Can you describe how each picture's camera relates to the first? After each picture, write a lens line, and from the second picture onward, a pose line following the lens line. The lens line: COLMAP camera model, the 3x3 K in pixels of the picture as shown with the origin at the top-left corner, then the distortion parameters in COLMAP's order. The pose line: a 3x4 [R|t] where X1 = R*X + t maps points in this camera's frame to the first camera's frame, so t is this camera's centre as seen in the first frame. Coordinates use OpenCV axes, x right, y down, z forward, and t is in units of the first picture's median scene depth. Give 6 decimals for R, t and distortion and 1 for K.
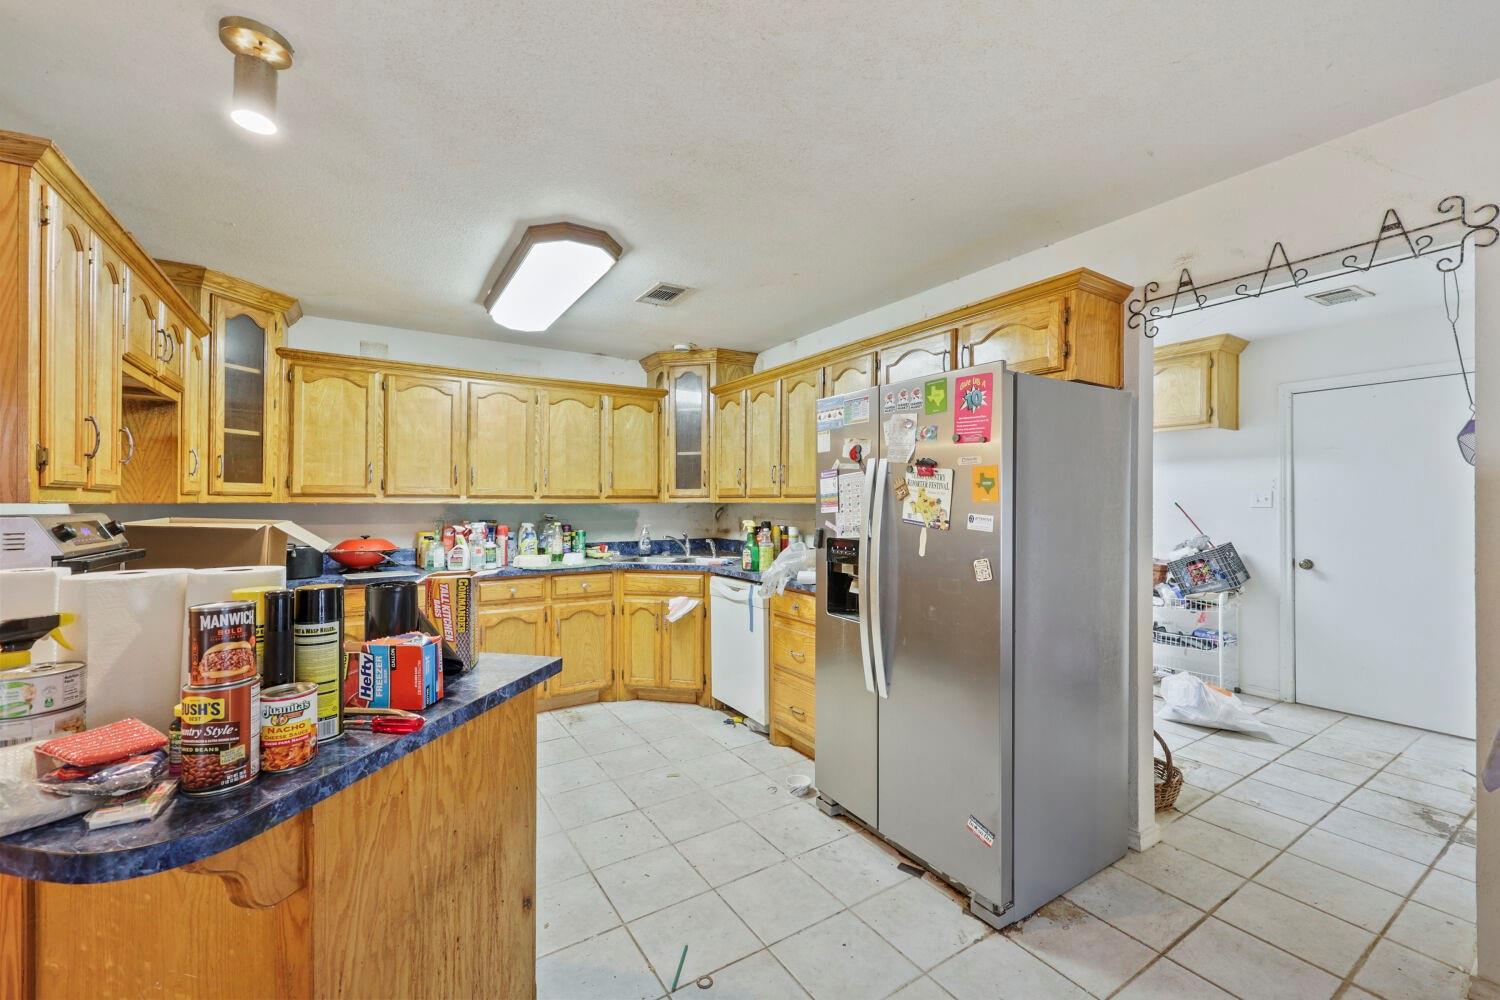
lens RADIAL K [[607.9, 0, 747.0], [0, 607.9, 502.1], [0, 0, 1]] dist [-0.000351, 0.000610]
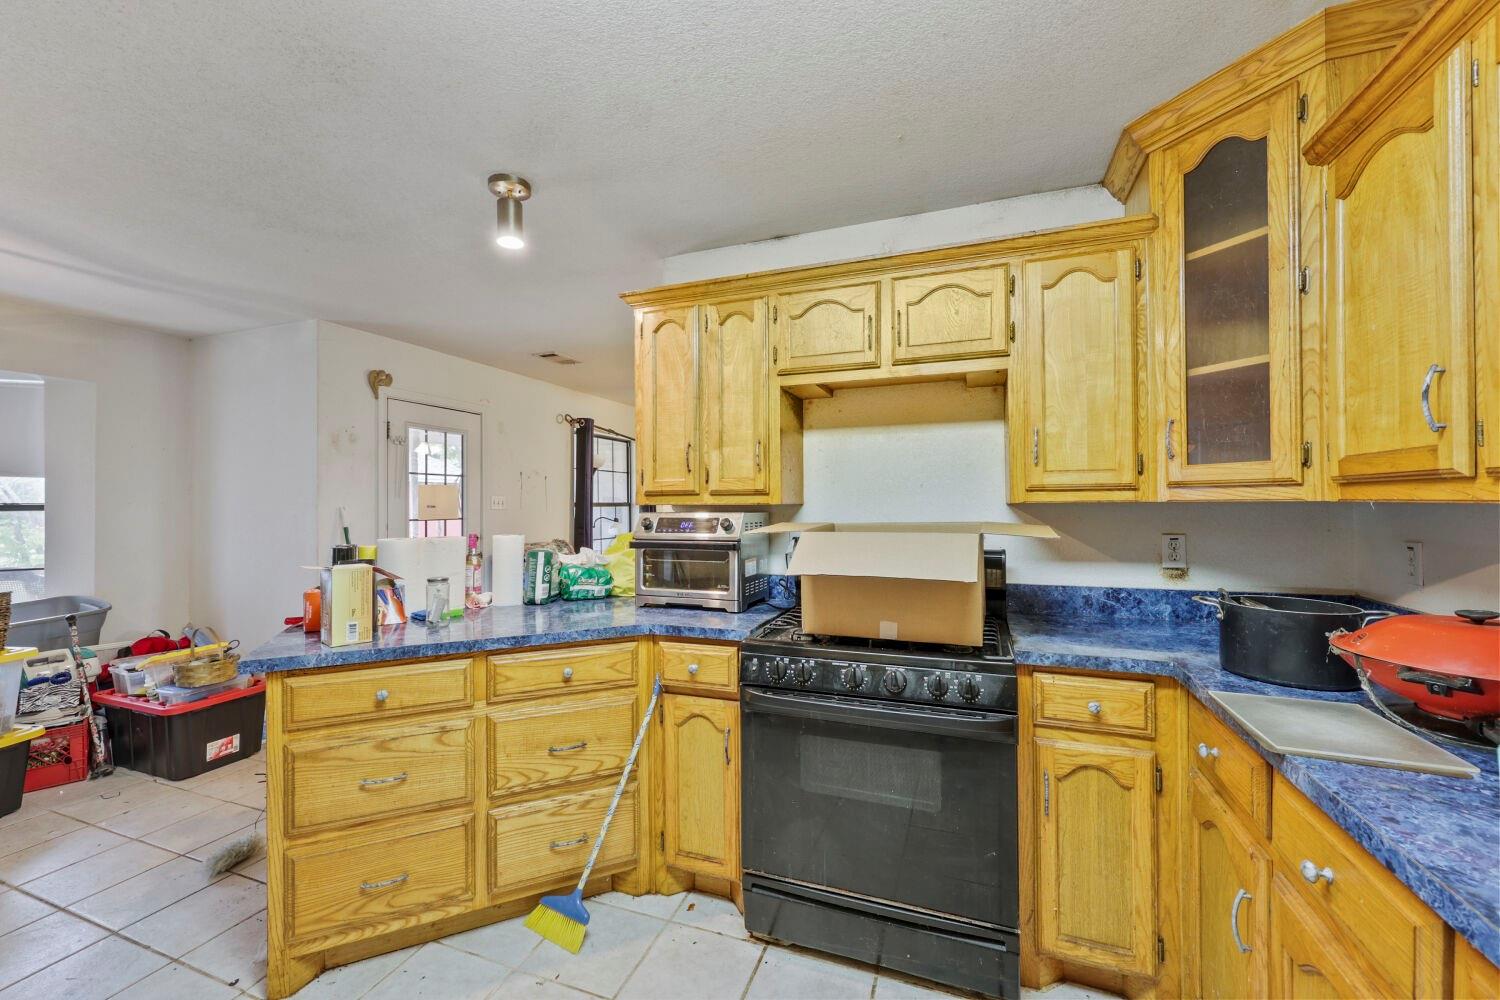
lens RADIAL K [[607.9, 0, 747.0], [0, 607.9, 502.1], [0, 0, 1]] dist [-0.000351, 0.000610]
pose [[-0.804406, 0.006585, -0.594043, -0.242043], [0.009305, 0.999956, -0.001516, -0.001450], [0.594006, -0.006746, -0.804432, 1.493182]]
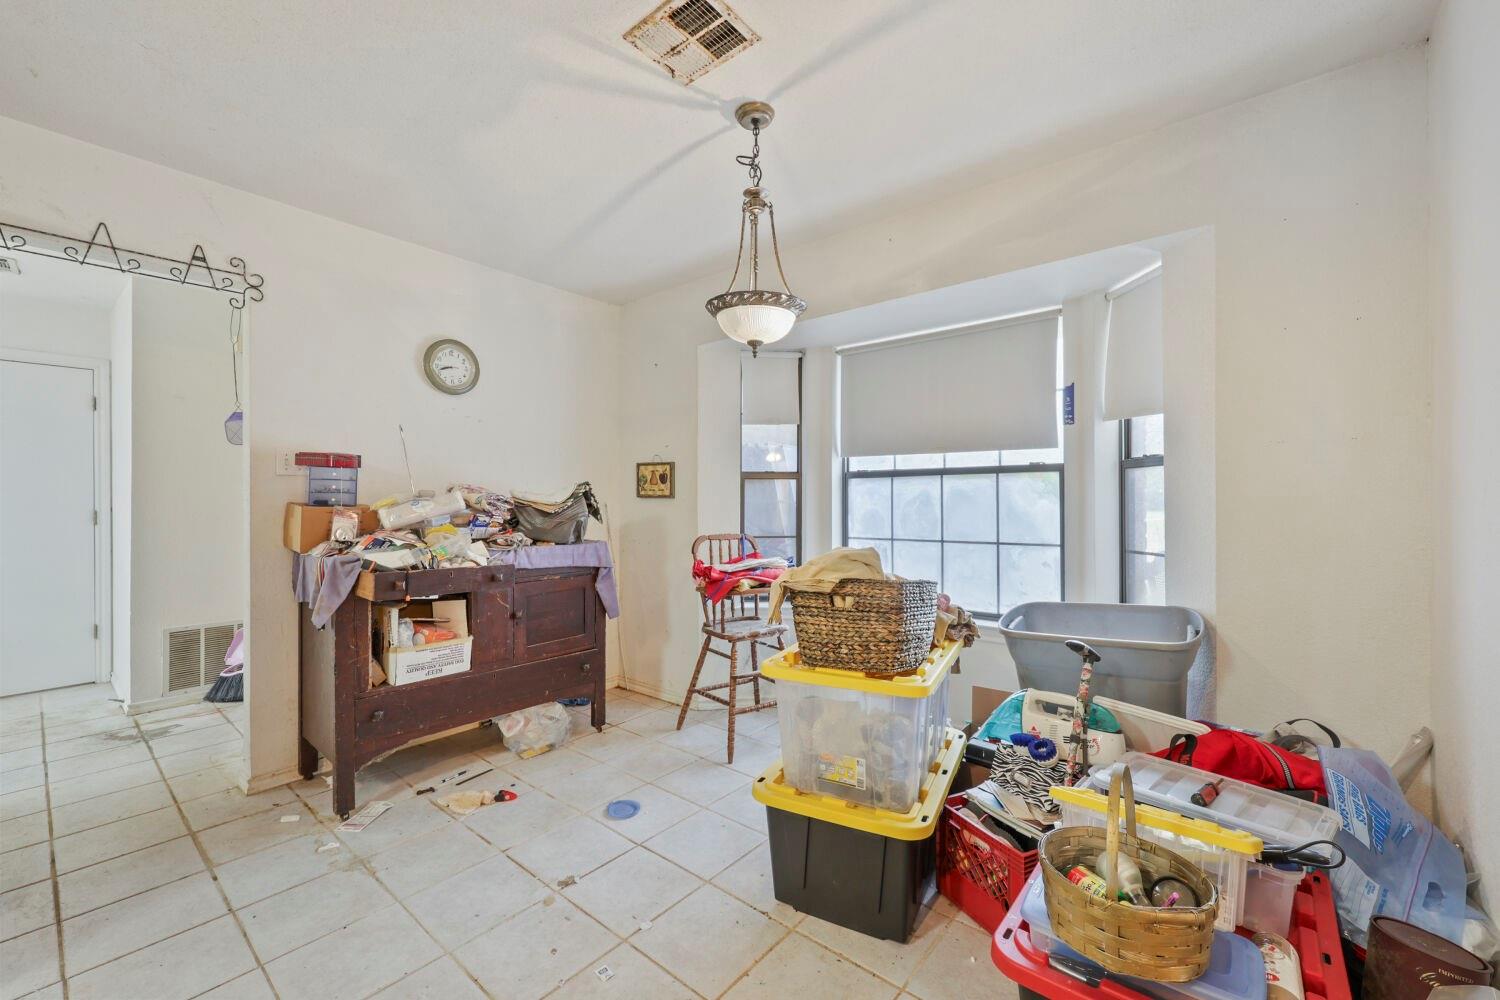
lens RADIAL K [[607.9, 0, 747.0], [0, 607.9, 502.1], [0, 0, 1]] dist [-0.000351, 0.000610]
pose [[-0.304304, 0.001254, 0.952574, -0.416828], [0.001612, 0.999998, -0.000802, 0.061064], [-0.952574, 0.001292, -0.304306, 0.189644]]
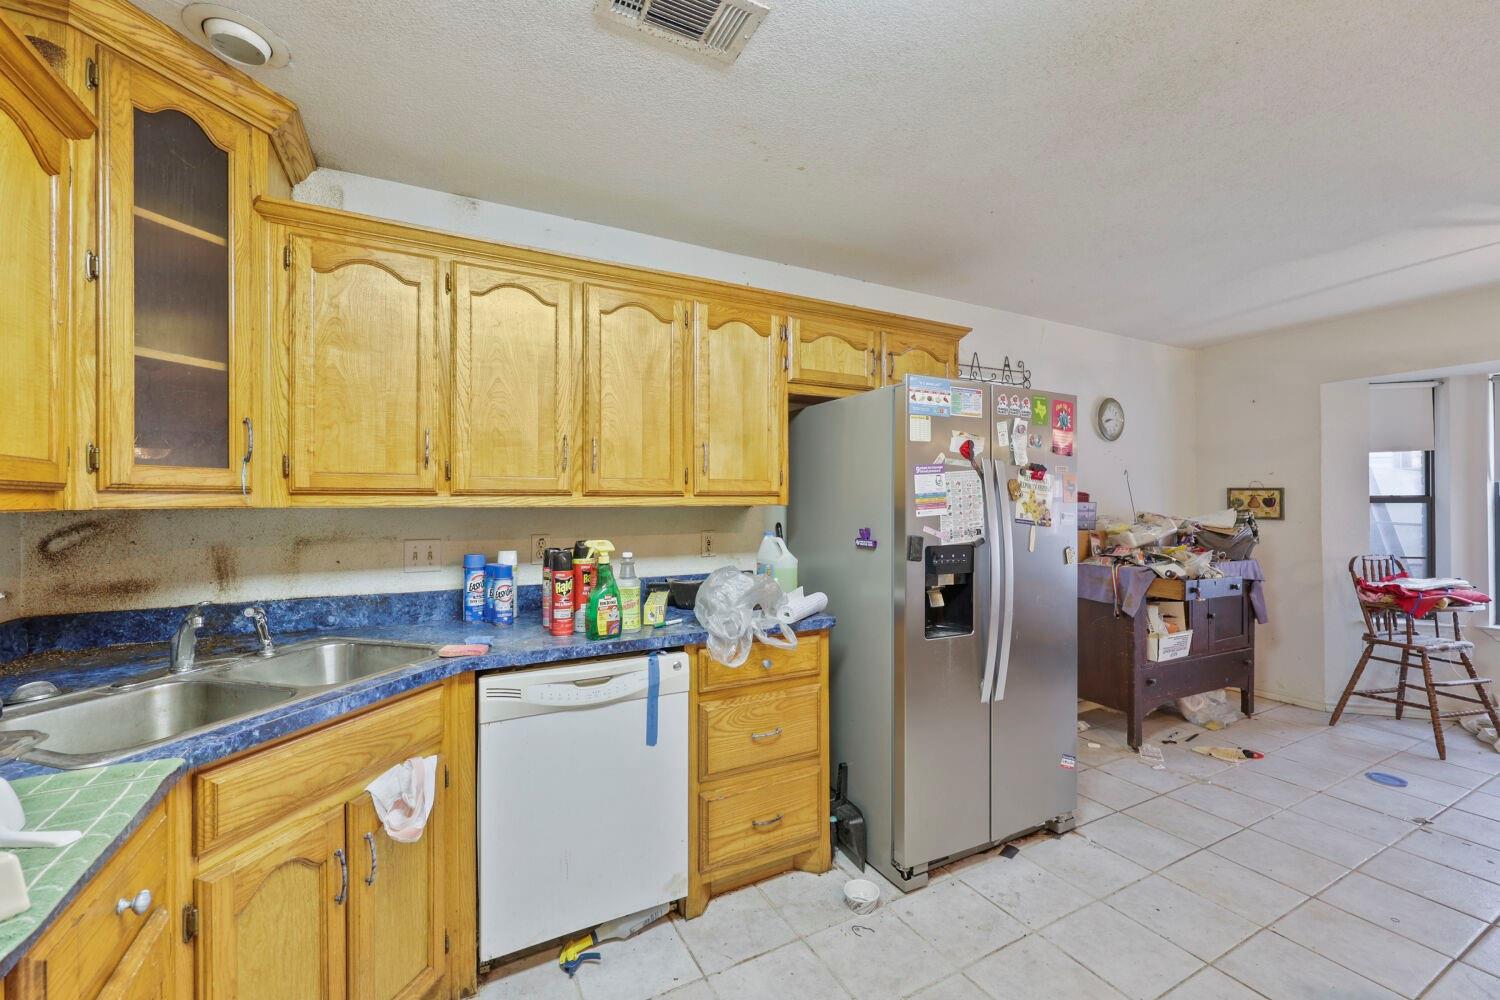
lens RADIAL K [[610.0, 0, 750.0], [0, 610.0, 500.0], [0, 0, 1]] dist [0.002723, 0.000605]
pose [[0.077985, 0.003653, 0.996948, -0.737439], [0.002964, 0.999988, -0.003896, -0.001976], [-0.996950, 0.003259, 0.077973, 1.224031]]
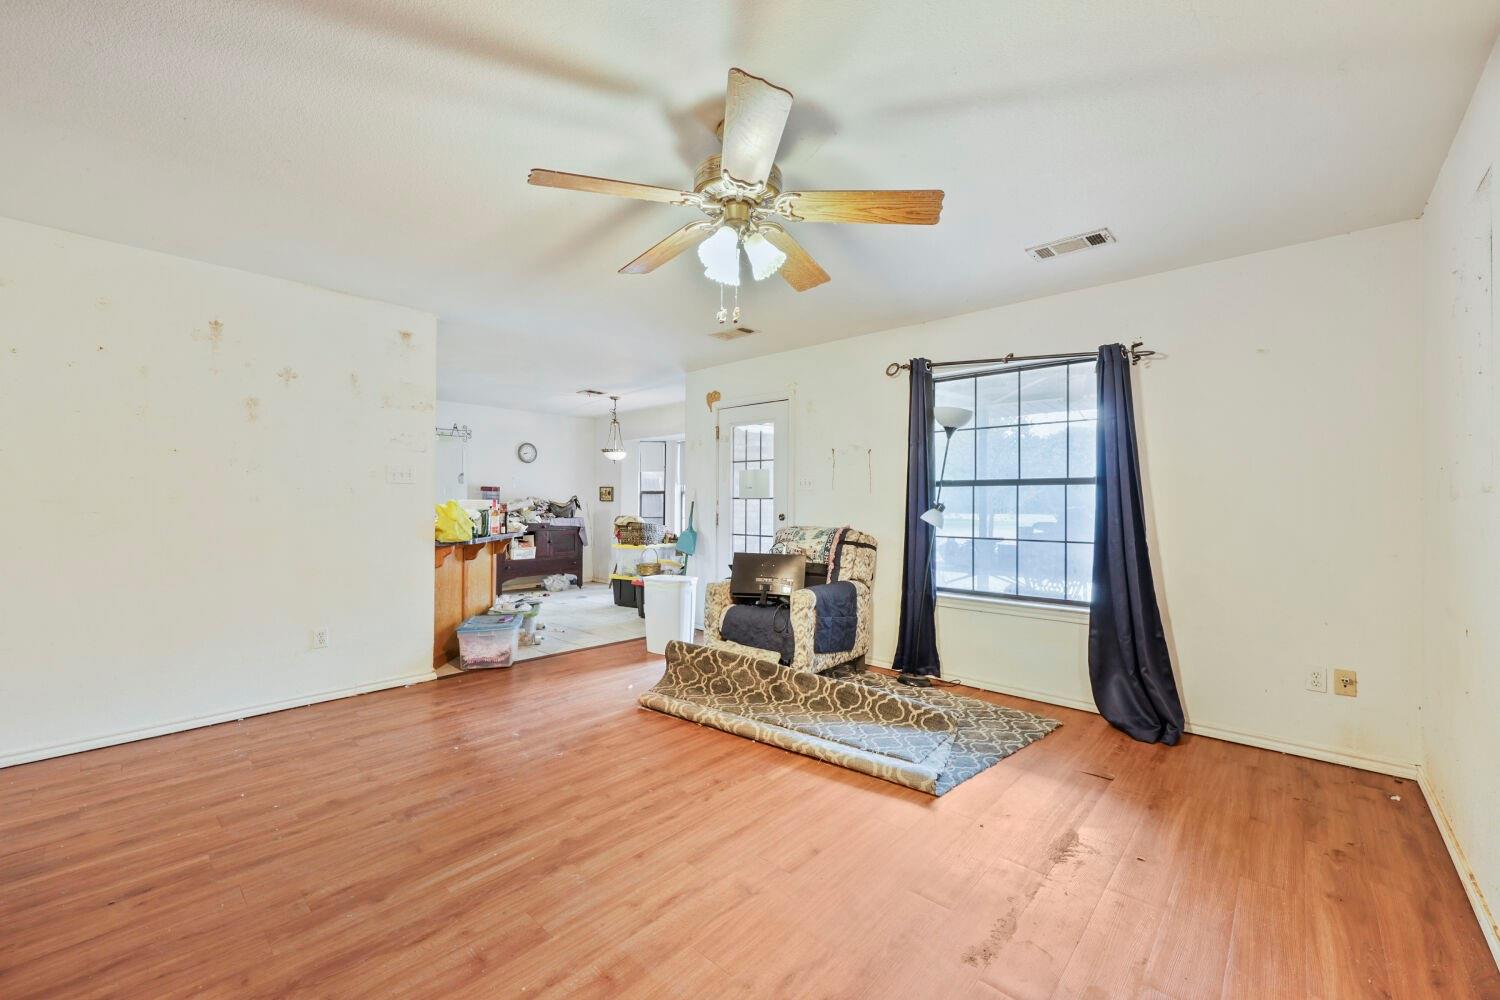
lens RADIAL K [[607.9, 0, 747.0], [0, 607.9, 502.1], [0, 0, 1]] dist [-0.000351, 0.000610]
pose [[-0.257181, 0.000052, 0.966363, -2.663349], [-0.004236, 0.999990, -0.001181, 0.055338], [-0.966354, -0.004397, -0.257178, 0.072669]]
